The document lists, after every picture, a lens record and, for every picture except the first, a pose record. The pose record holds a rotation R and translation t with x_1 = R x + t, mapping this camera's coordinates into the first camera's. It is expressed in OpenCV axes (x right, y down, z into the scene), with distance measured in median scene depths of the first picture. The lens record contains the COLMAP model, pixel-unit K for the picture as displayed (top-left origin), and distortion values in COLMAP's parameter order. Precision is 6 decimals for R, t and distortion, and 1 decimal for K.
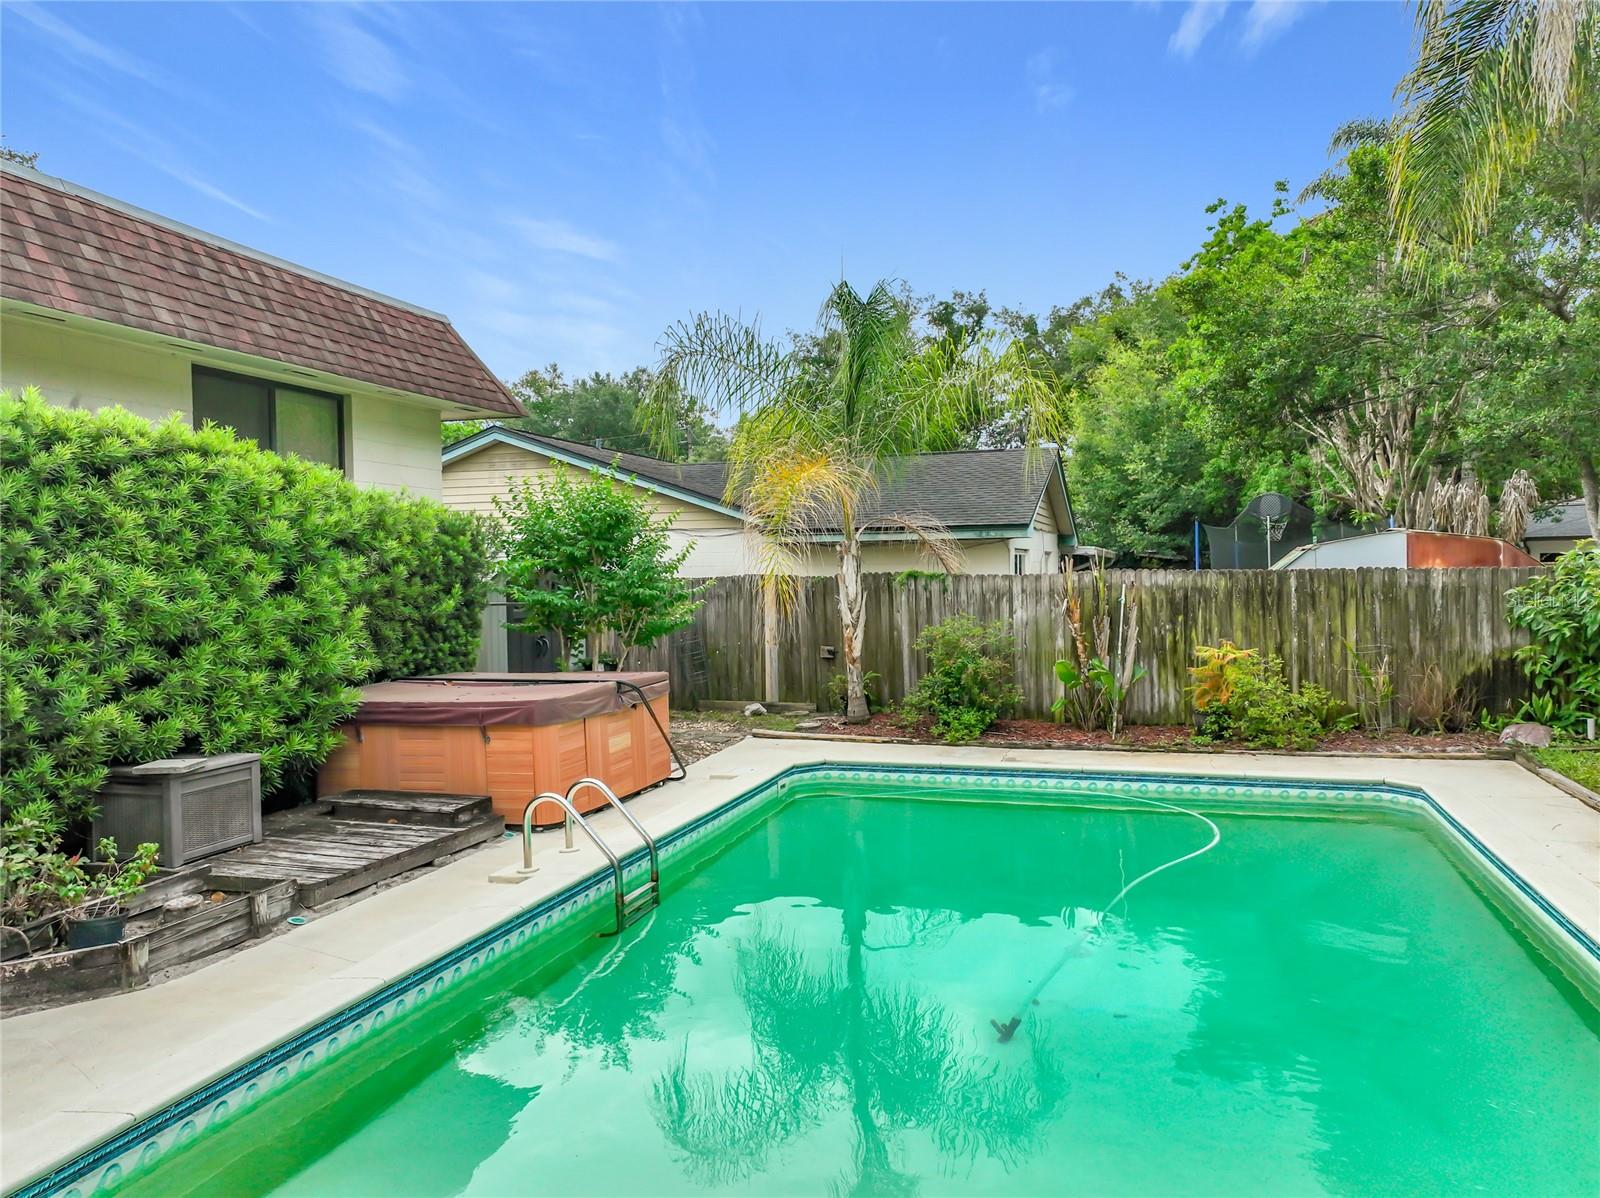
lens RADIAL K [[1136.7, 0, 795.9], [0, 1136.7, 596.8], [0, 0, 1]] dist [0.002319, 0.014248]
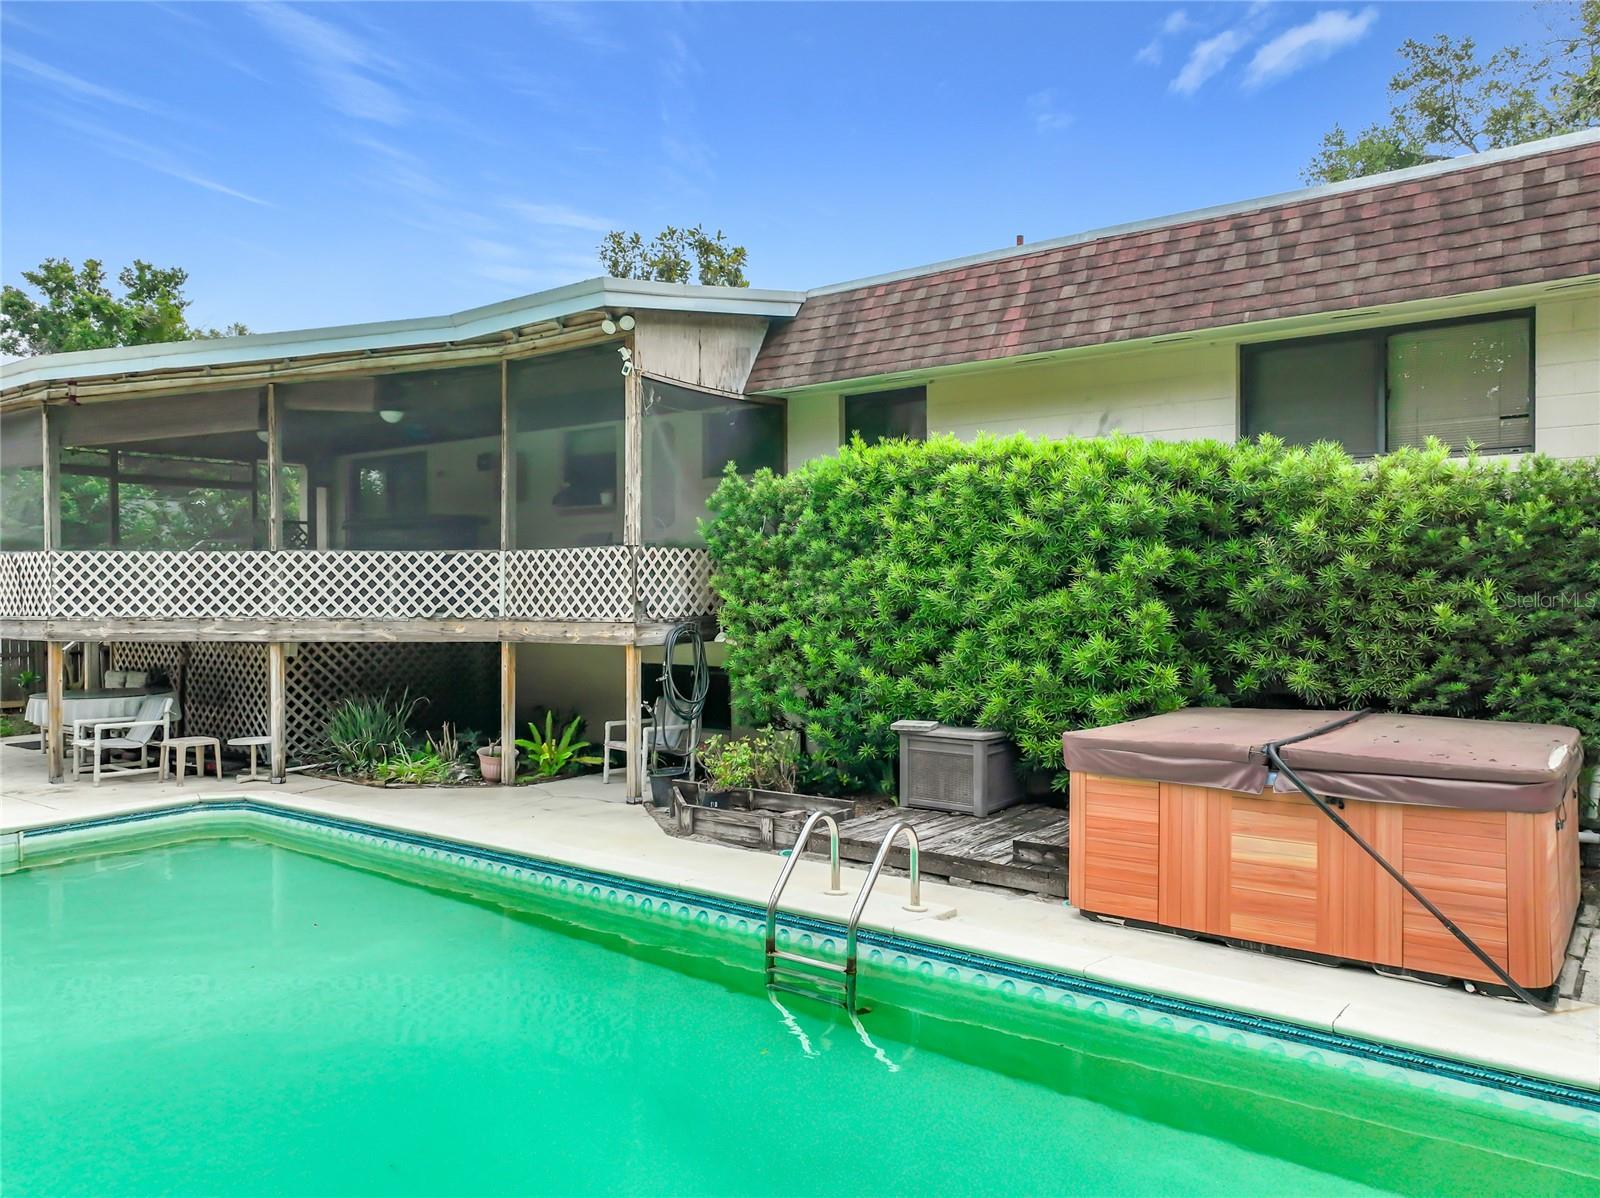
lens RADIAL K [[1170.5, 0, 846.6], [0, 1170.5, 598.0], [0, 0, 1]] dist [-0.001021, 0.006716]
pose [[-0.316839, 0.033909, -0.947873, 0.783524], [-0.006076, 0.999268, 0.037779, -0.044082], [0.948460, 0.017729, -0.316401, 1.547789]]
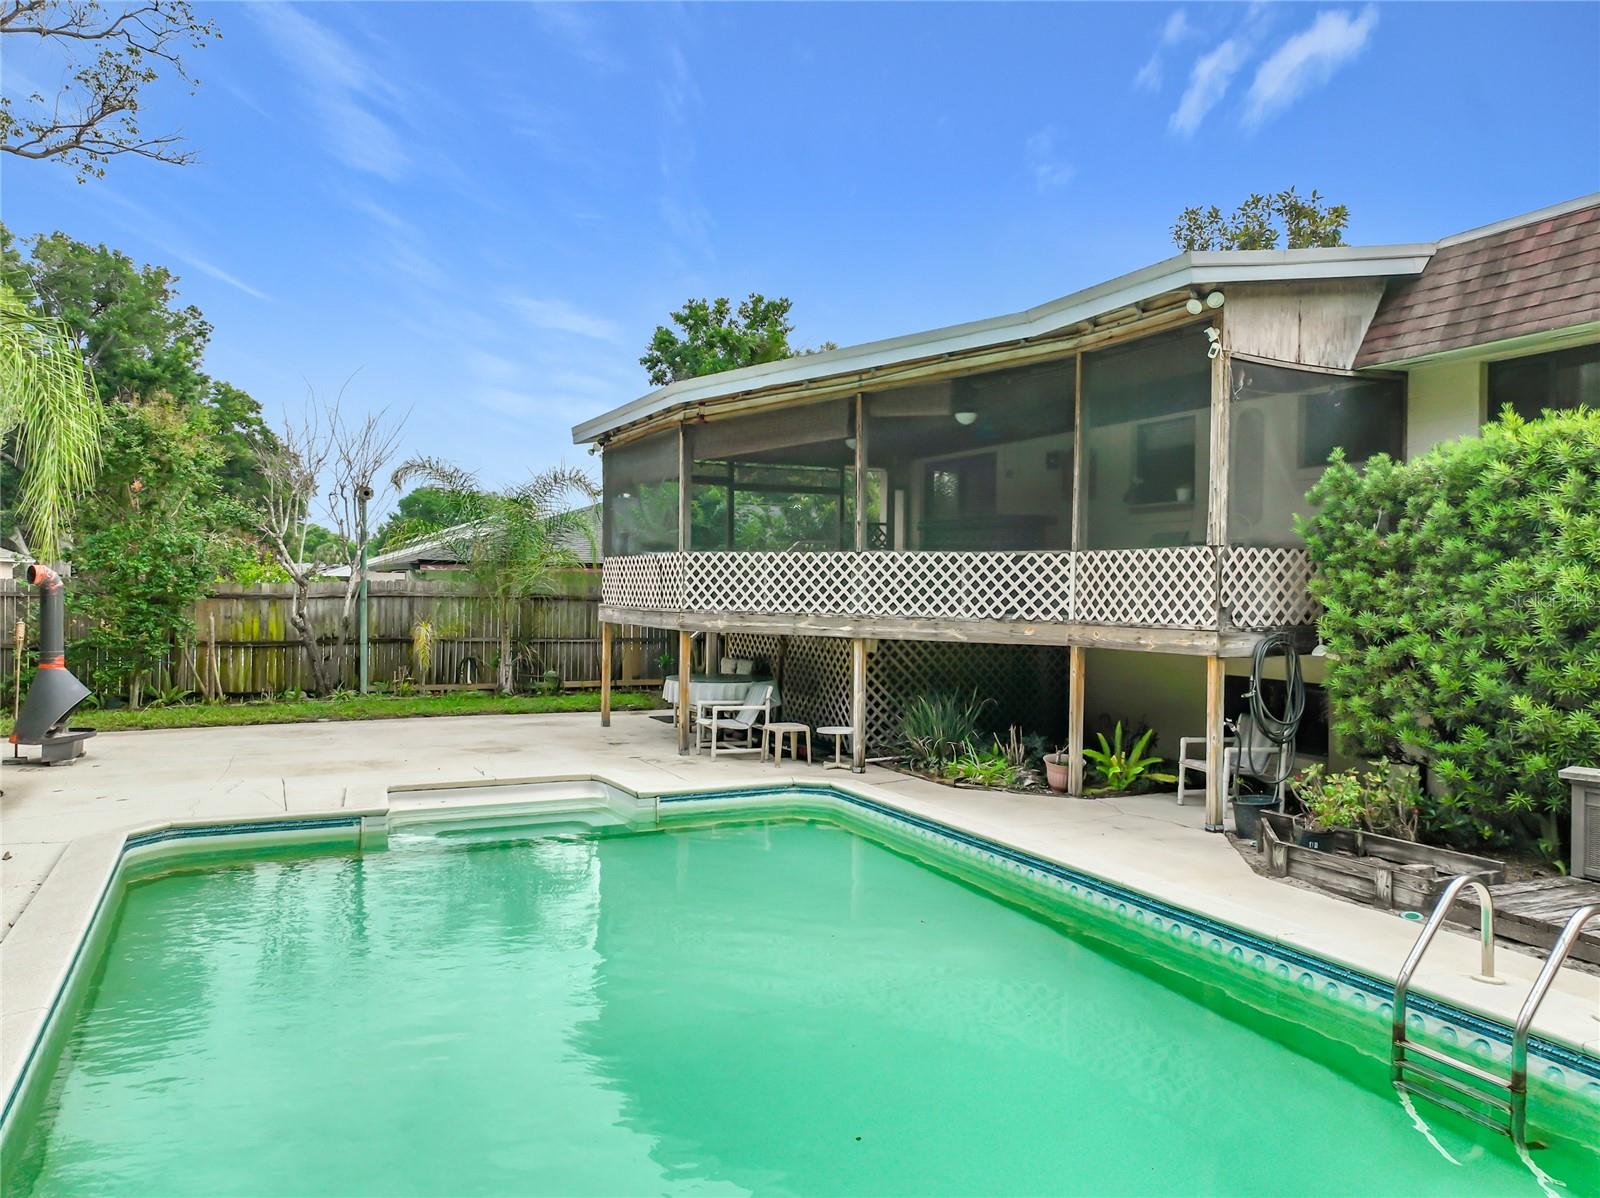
lens RADIAL K [[1196.3, 0, 795.5], [0, 1196.3, 587.8], [0, 0, 1]] dist [0.005807, 0.007720]
pose [[-0.735188, 0.018051, -0.677623, 0.741968], [-0.005409, 0.999457, 0.032493, -0.046924], [0.677842, 0.027553, -0.734691, 1.496124]]
